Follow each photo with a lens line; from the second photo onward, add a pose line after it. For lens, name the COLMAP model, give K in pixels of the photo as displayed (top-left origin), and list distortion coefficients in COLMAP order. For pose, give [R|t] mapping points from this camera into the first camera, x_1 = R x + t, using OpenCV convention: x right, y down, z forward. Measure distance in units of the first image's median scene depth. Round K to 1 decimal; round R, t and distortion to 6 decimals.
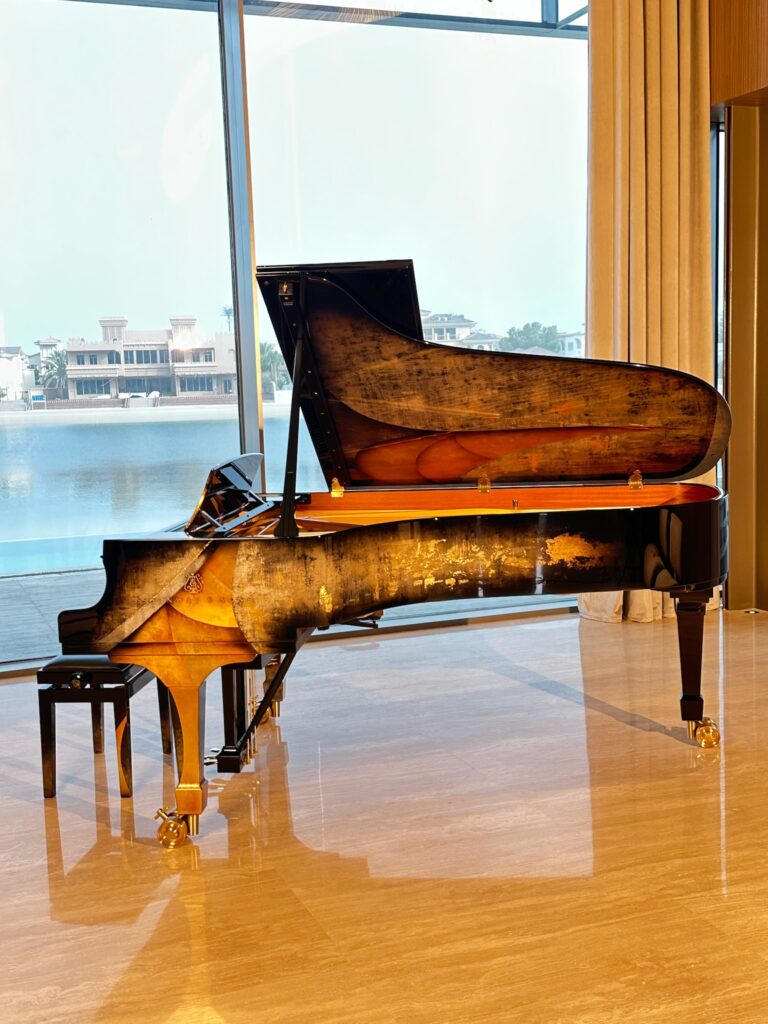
lens RADIAL K [[1225.6, 0, 374.9], [0, 1225.6, 517.5], [0, 0, 1]] dist [0.131428, 0.000000]
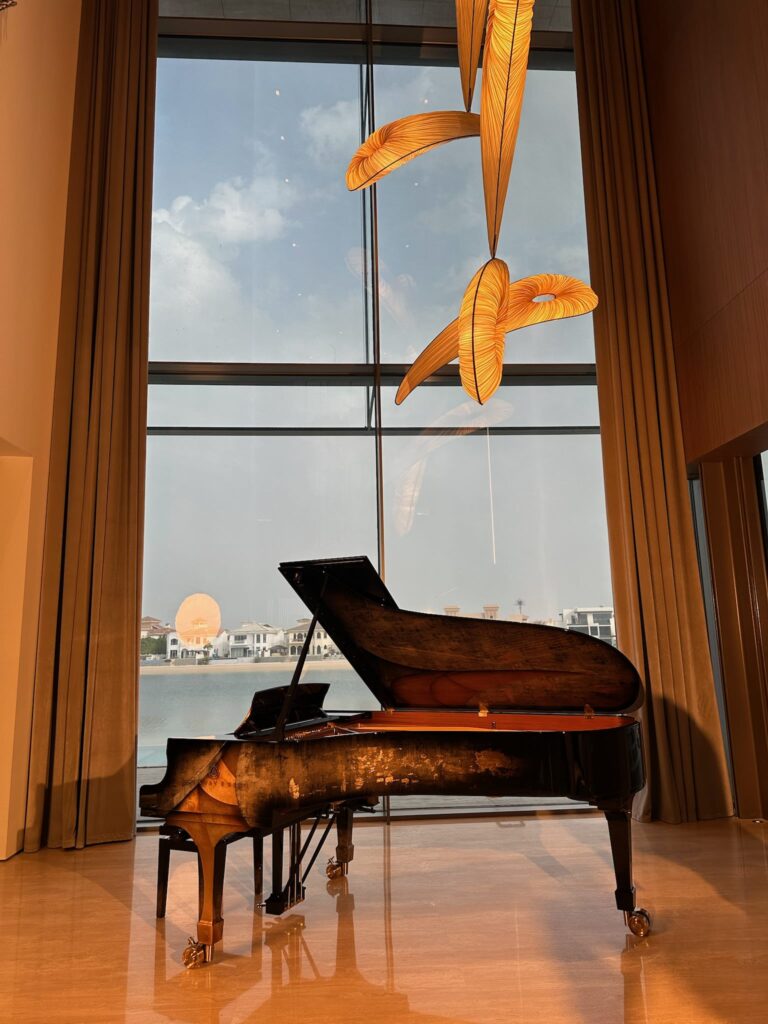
lens RADIAL K [[717.5, 0, 383.8], [0, 717.5, 518.7], [0, 0, 1]] dist [0.081305, -0.089655]
pose [[0.953504, -0.044225, -0.298117, 0.289415], [-0.040627, 0.961284, -0.272548, -0.008725], [0.298628, 0.271988, 0.914792, 0.148988]]
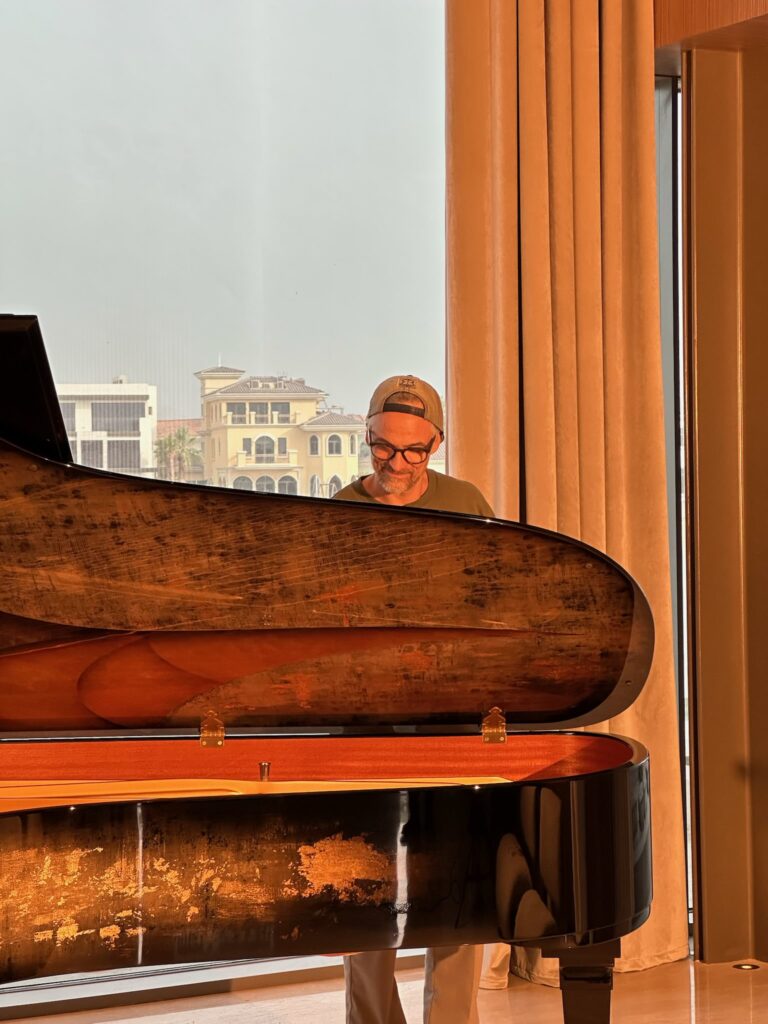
lens RADIAL K [[2285.4, 0, 379.4], [0, 2285.4, 518.5], [0, 0, 1]] dist [0.280866, 0.000000]
pose [[0.994421, 0.018428, 0.103866, 0.067834], [-0.007795, 0.994768, -0.101863, -0.021113], [-0.105199, 0.100485, 0.989361, 0.016026]]
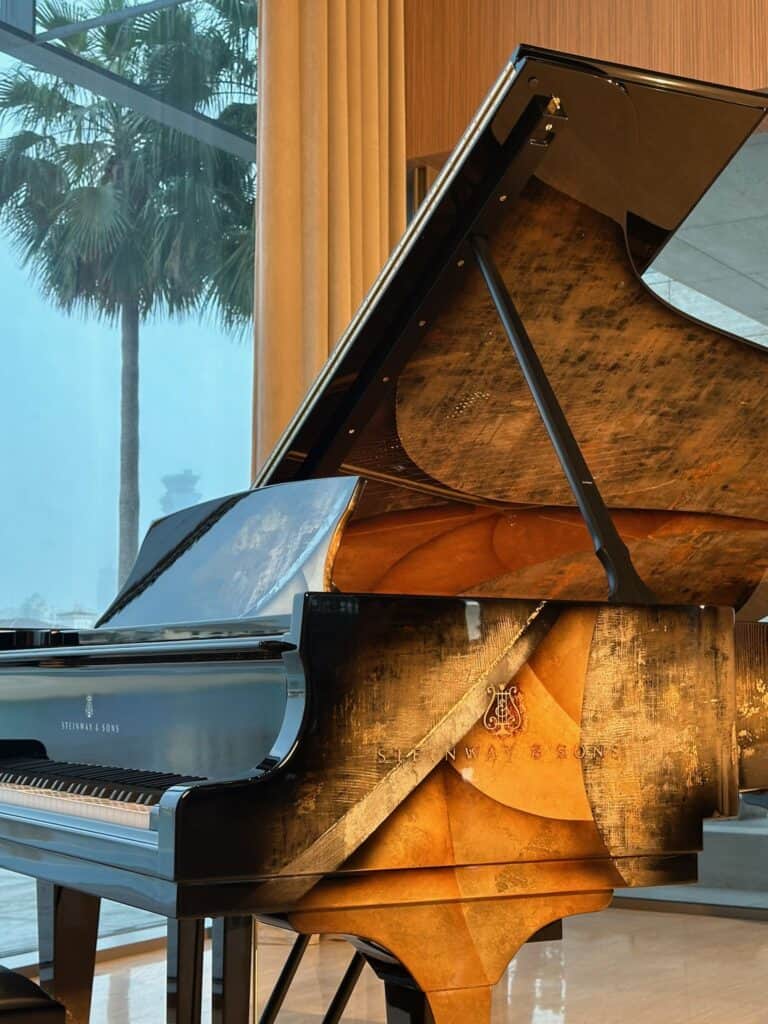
lens RADIAL K [[1696.4, 0, 371.3], [0, 1696.4, 490.4], [0, 0, 1]] dist [0.160805, 0.000000]
pose [[0.807314, 0.095705, 0.582309, -0.456760], [0.042259, 0.974852, -0.218808, 0.092052], [-0.588607, 0.201255, 0.782968, 0.506356]]
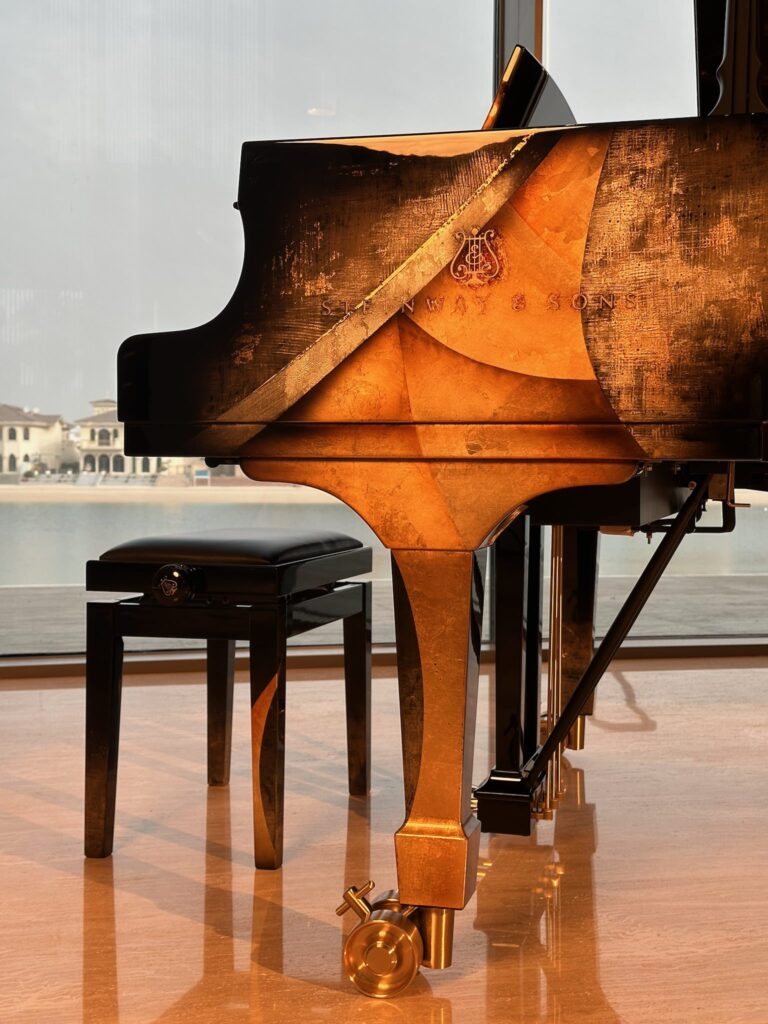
lens RADIAL K [[1425.4, 0, 392.2], [0, 1425.4, 497.3], [0, 0, 1]] dist [0.153759, 0.000000]
pose [[0.990532, 0.038854, -0.131668, -0.100581], [-0.050746, 0.994809, -0.088204, 0.144249], [0.127557, 0.094051, 0.987362, 0.518287]]
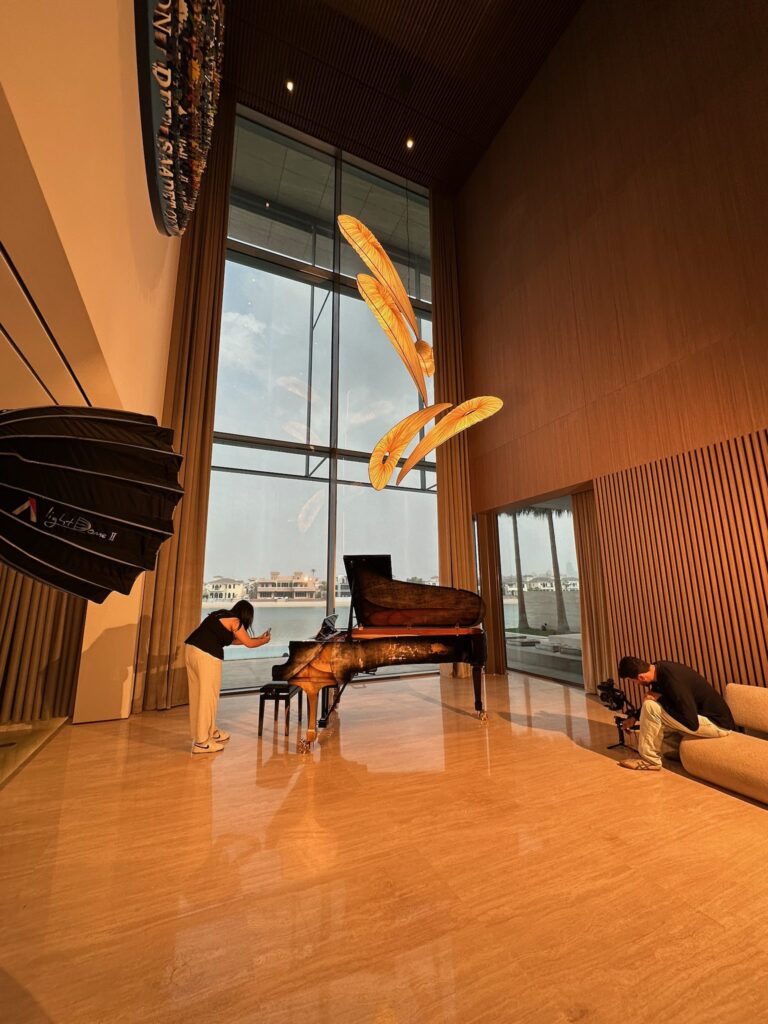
lens RADIAL K [[408.8, 0, 382.5], [0, 408.8, 512.2], [0, 0, 1]] dist [-0.001910, 0.000313]
pose [[0.998348, 0.035510, 0.045163, -0.040739], [-0.019985, 0.951664, -0.306491, 0.018142], [-0.053863, 0.305082, 0.950802, -0.072896]]
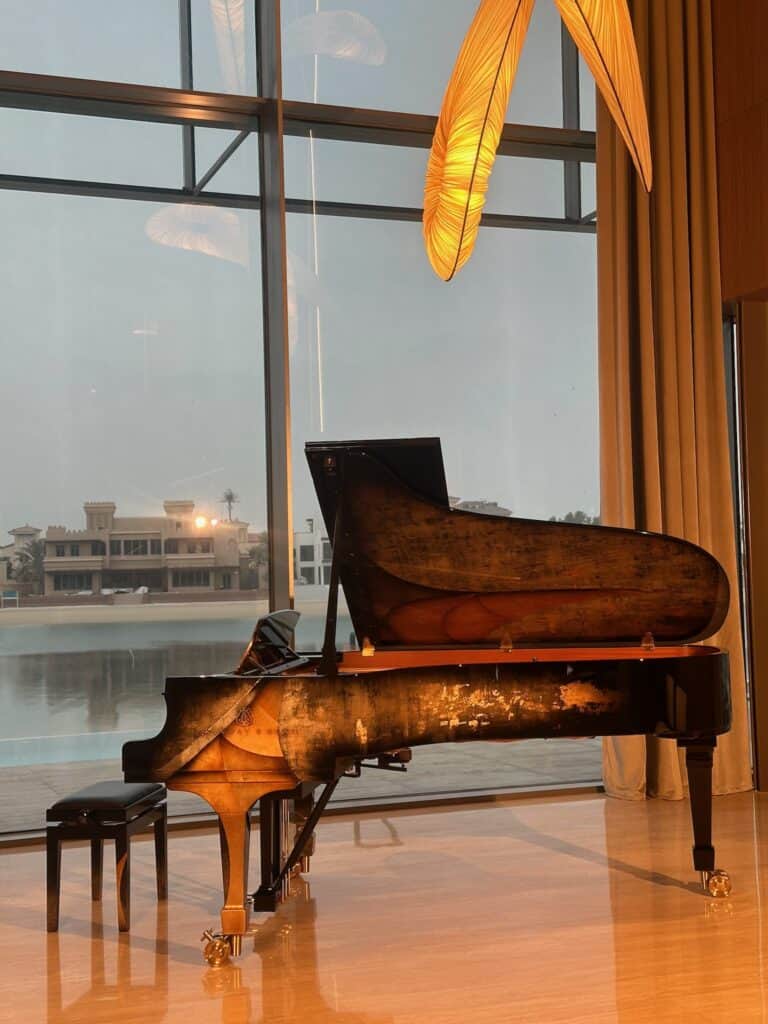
lens RADIAL K [[1425.4, 0, 392.4], [0, 1425.4, 513.6], [0, 0, 1]] dist [0.153759, 0.000000]
pose [[0.999967, 0.007622, -0.002847, -0.008496], [-0.007969, 0.987997, -0.154266, 0.063105], [0.001637, 0.154284, 0.988025, -0.288803]]
